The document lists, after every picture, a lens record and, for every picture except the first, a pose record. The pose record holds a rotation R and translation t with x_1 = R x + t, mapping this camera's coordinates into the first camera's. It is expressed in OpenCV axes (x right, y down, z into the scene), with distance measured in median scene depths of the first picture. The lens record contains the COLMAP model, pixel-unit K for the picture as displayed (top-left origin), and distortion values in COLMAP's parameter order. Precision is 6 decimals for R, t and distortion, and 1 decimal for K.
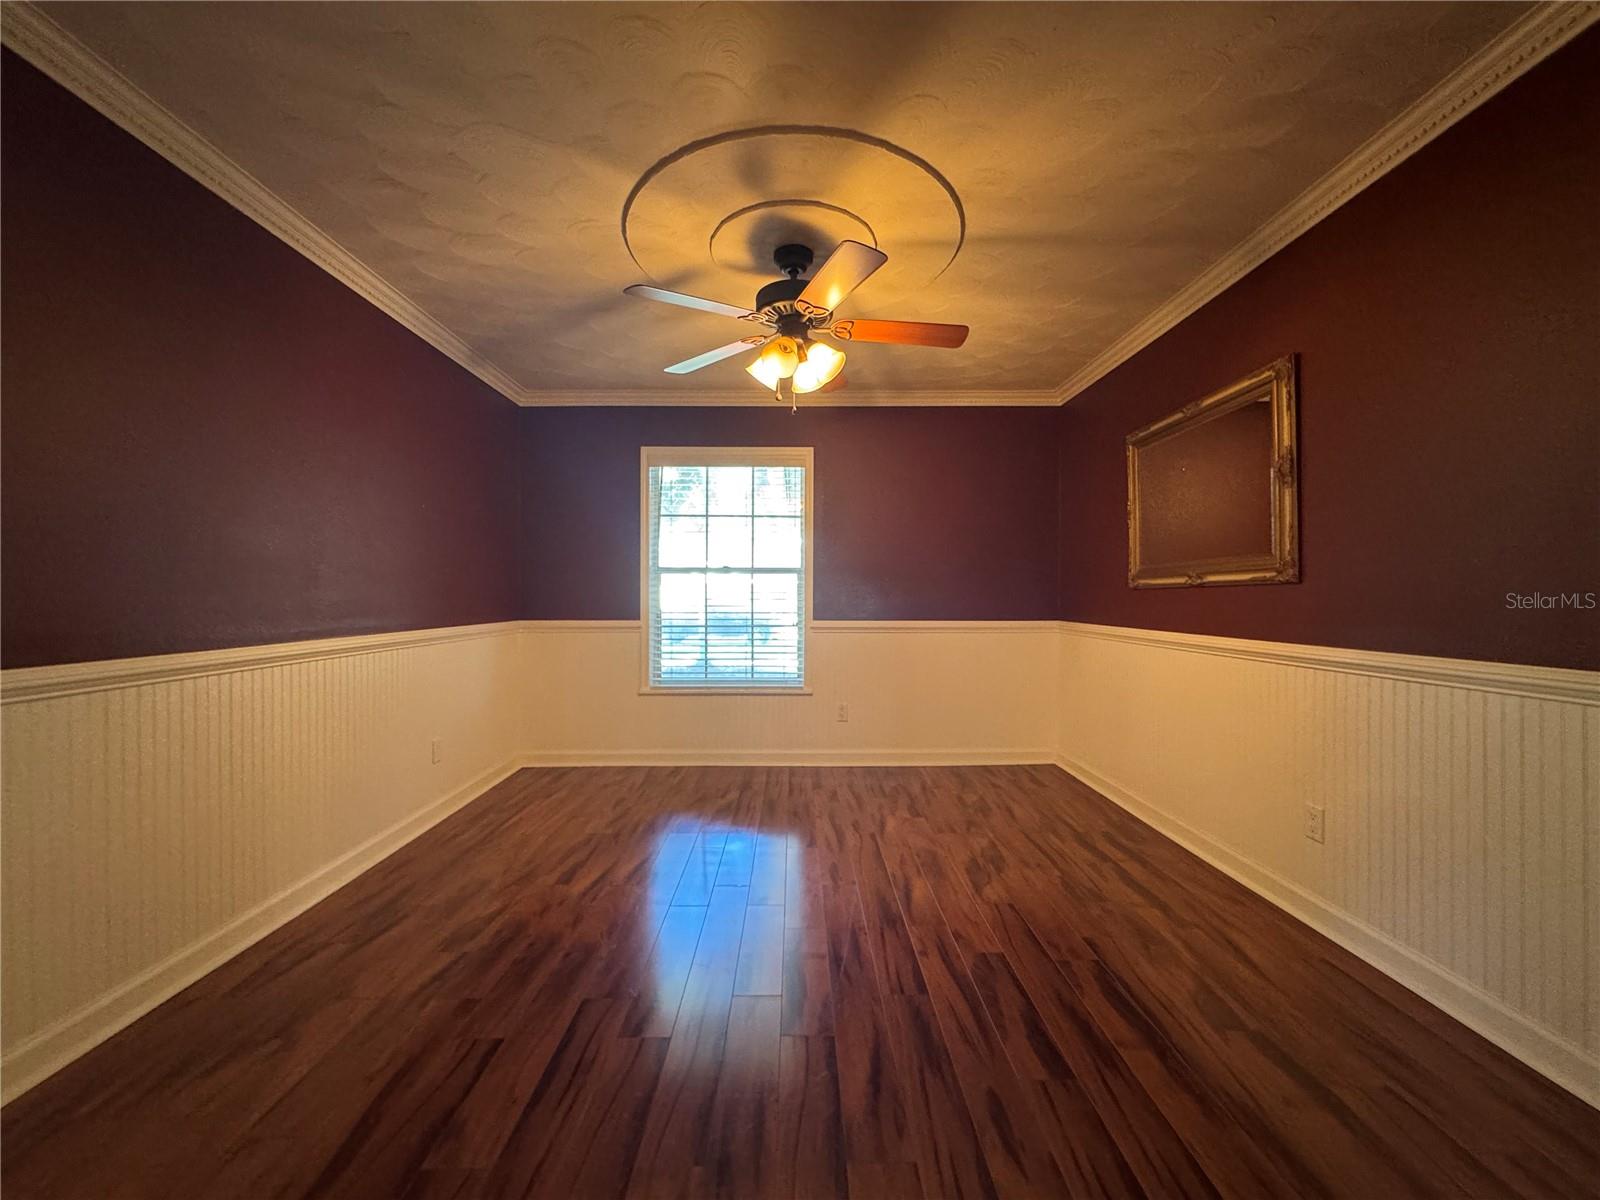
lens RADIAL K [[639.9, 0, 796.8], [0, 639.9, 598.0], [0, 0, 1]] dist [-0.000965, 0.000181]
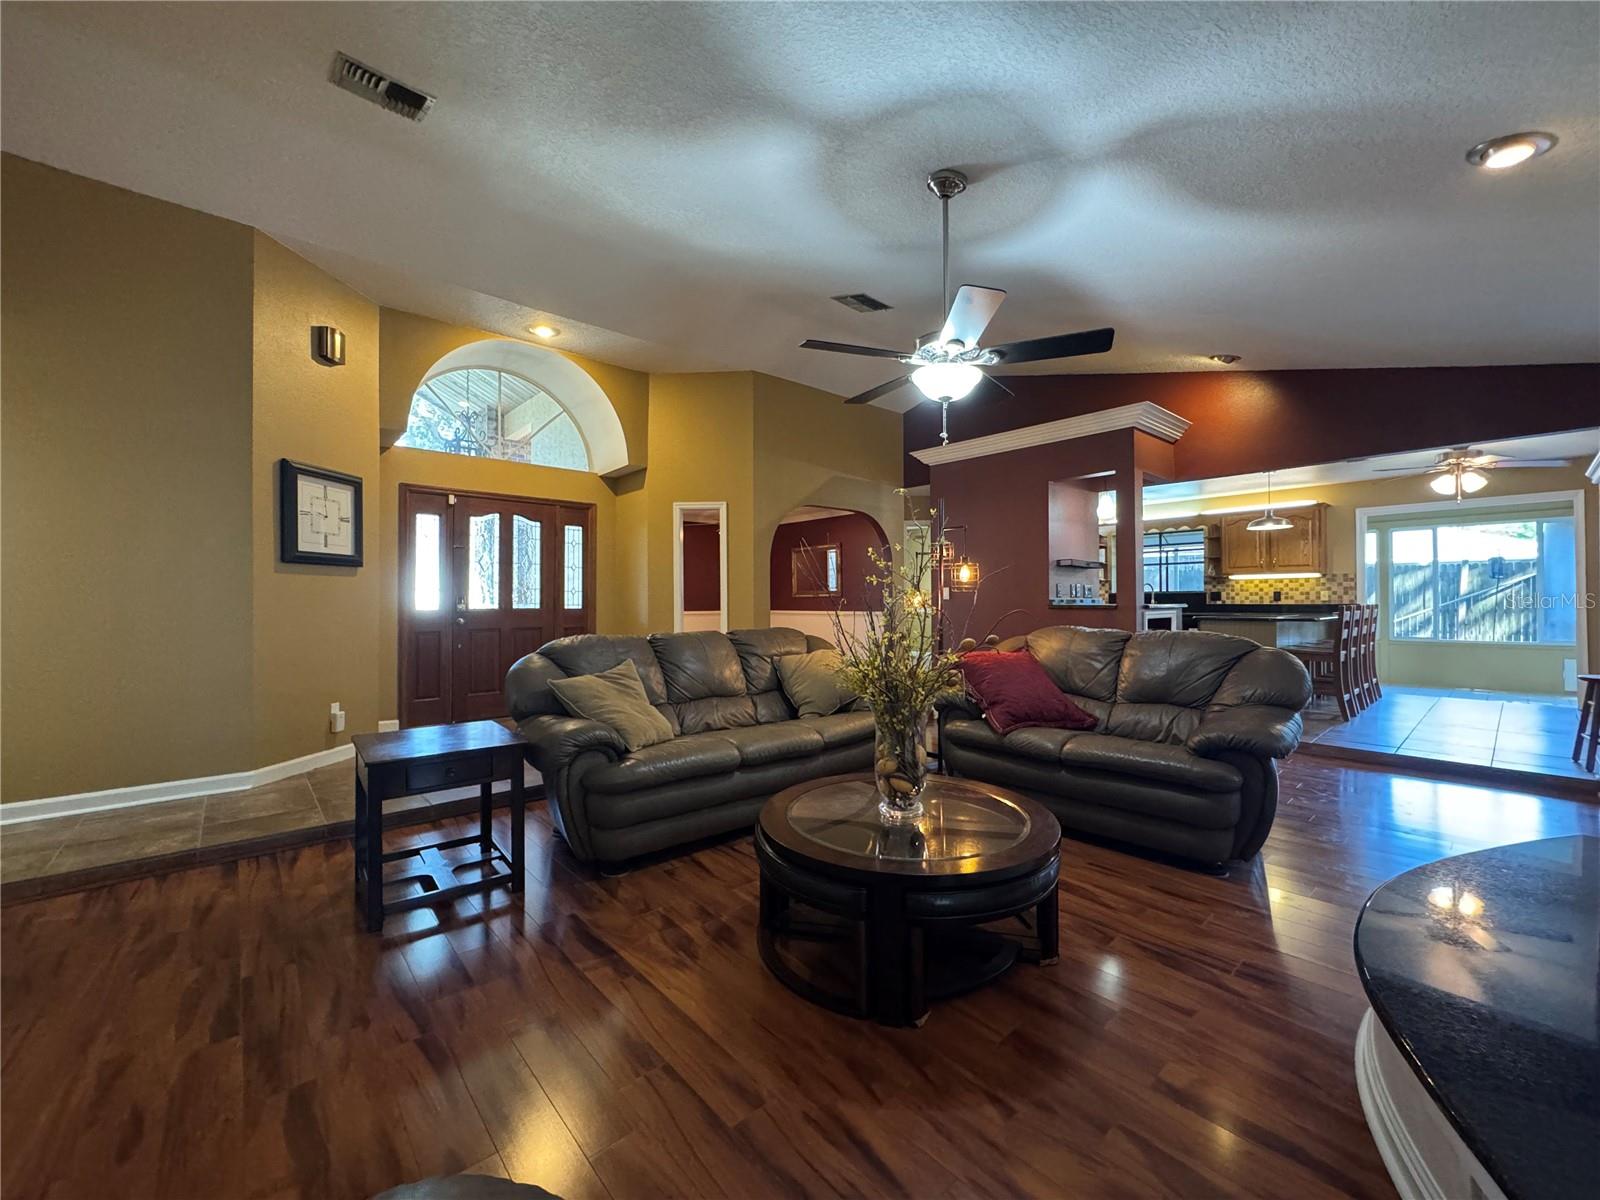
lens RADIAL K [[639.9, 0, 798.7], [0, 639.9, 599.3], [0, 0, 1]] dist [-0.000965, 0.000181]
pose [[0.754443, -0.003306, 0.656358, -1.708366], [0.008429, 0.999954, -0.004652, 0.008687], [-0.656312, 0.009043, 0.754436, -1.558541]]
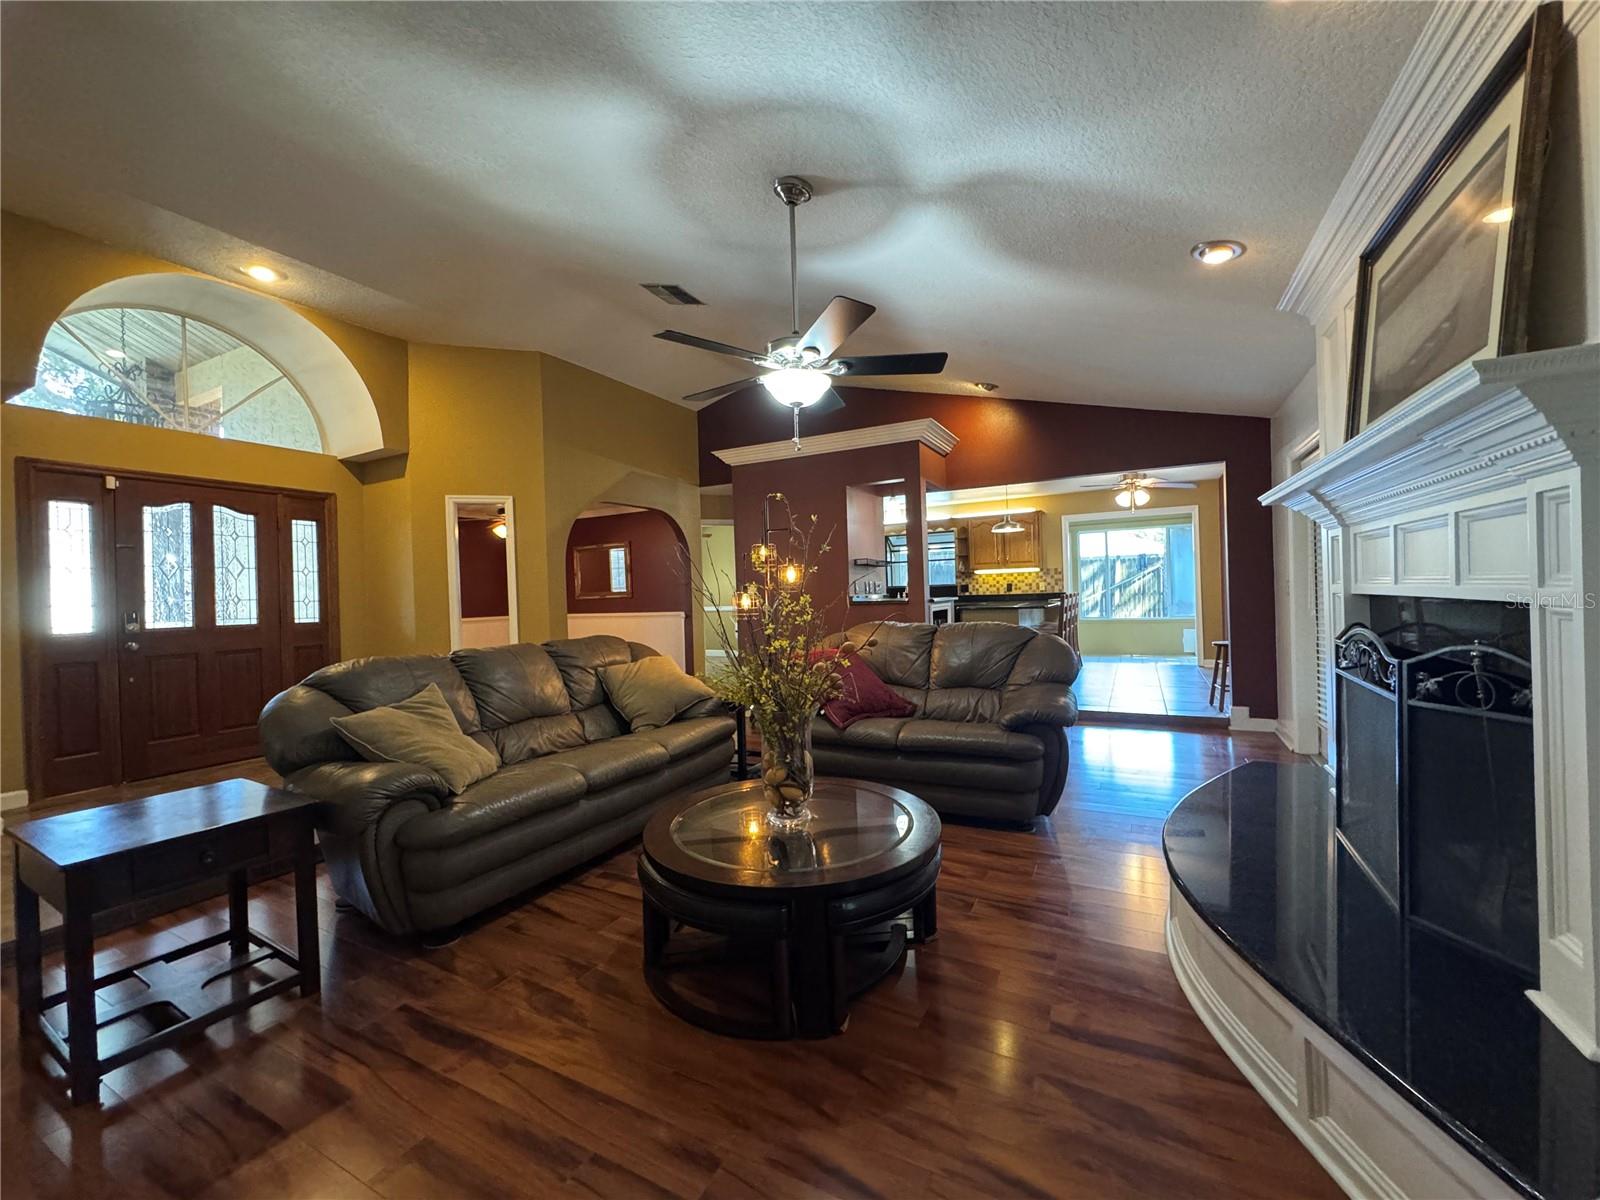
lens RADIAL K [[639.9, 0, 799.0], [0, 639.9, 599.2], [0, 0, 1]] dist [-0.000965, 0.000181]
pose [[0.470563, -0.025119, 0.882009, -1.774822], [0.036222, 0.999302, 0.009135, -0.008385], [-0.881623, 0.027649, 0.471144, -1.431307]]
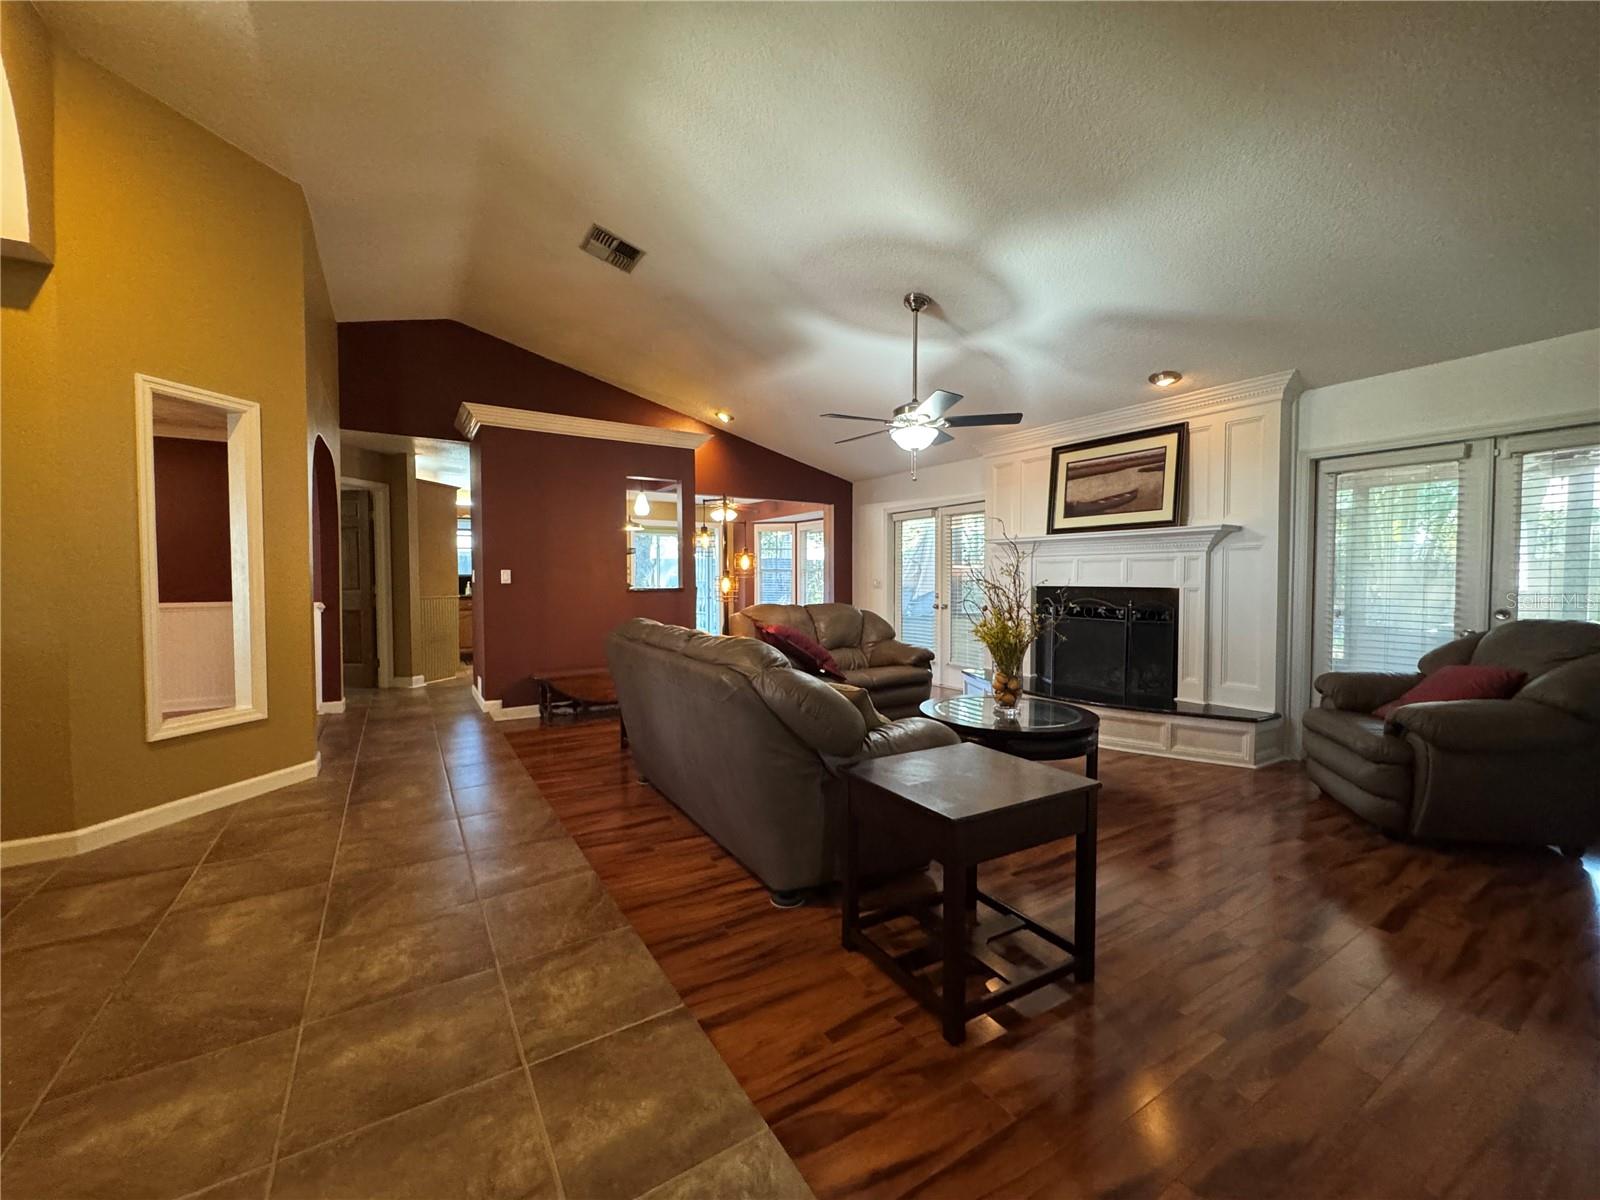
lens RADIAL K [[639.9, 0, 801.2], [0, 639.9, 598.5], [0, 0, 1]] dist [-0.000965, 0.000181]
pose [[-0.529947, -0.029145, 0.847530, -1.994848], [0.004144, 0.999308, 0.036956, -0.017716], [-0.848020, 0.023097, -0.529460, 0.022192]]
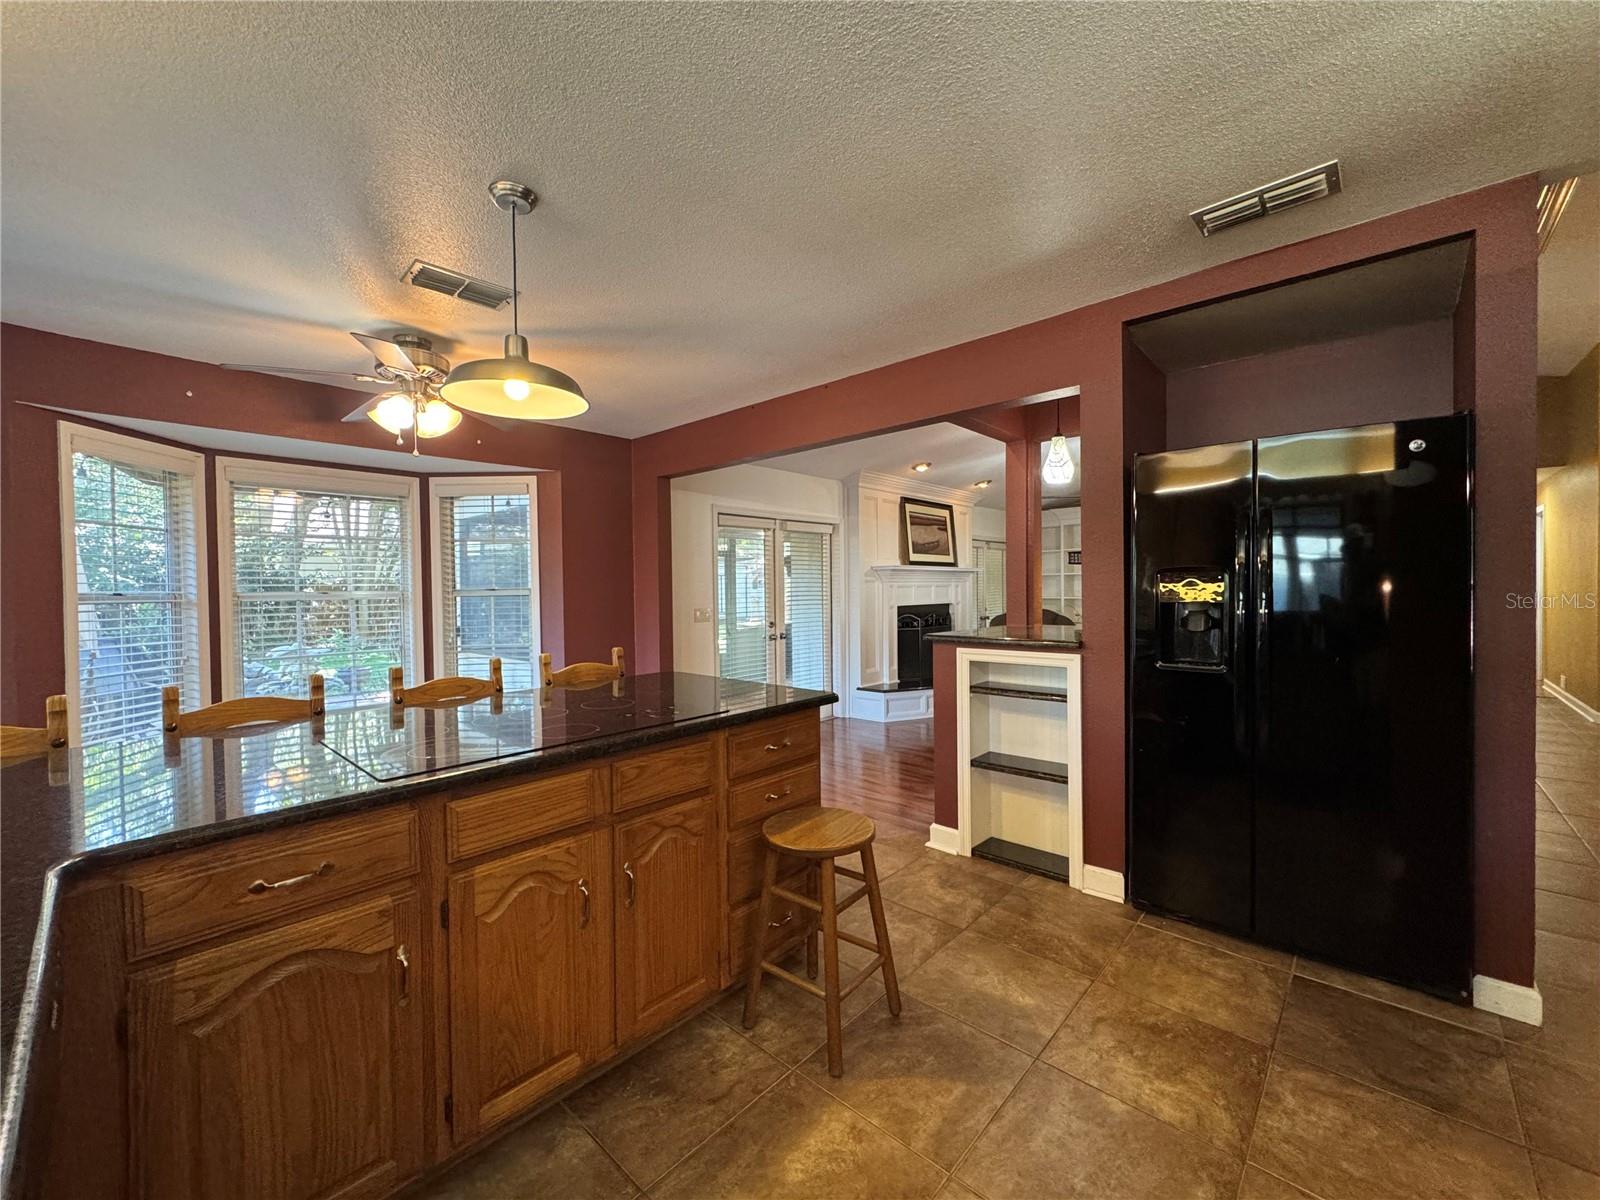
lens RADIAL K [[639.9, 0, 793.2], [0, 639.9, 596.5], [0, 0, 1]] dist [-0.000965, 0.000181]
pose [[-0.690476, 0.015637, -0.723187, 1.398291], [0.006878, 0.999863, 0.015052, -0.056566], [0.723323, 0.005419, -0.690489, -0.272730]]
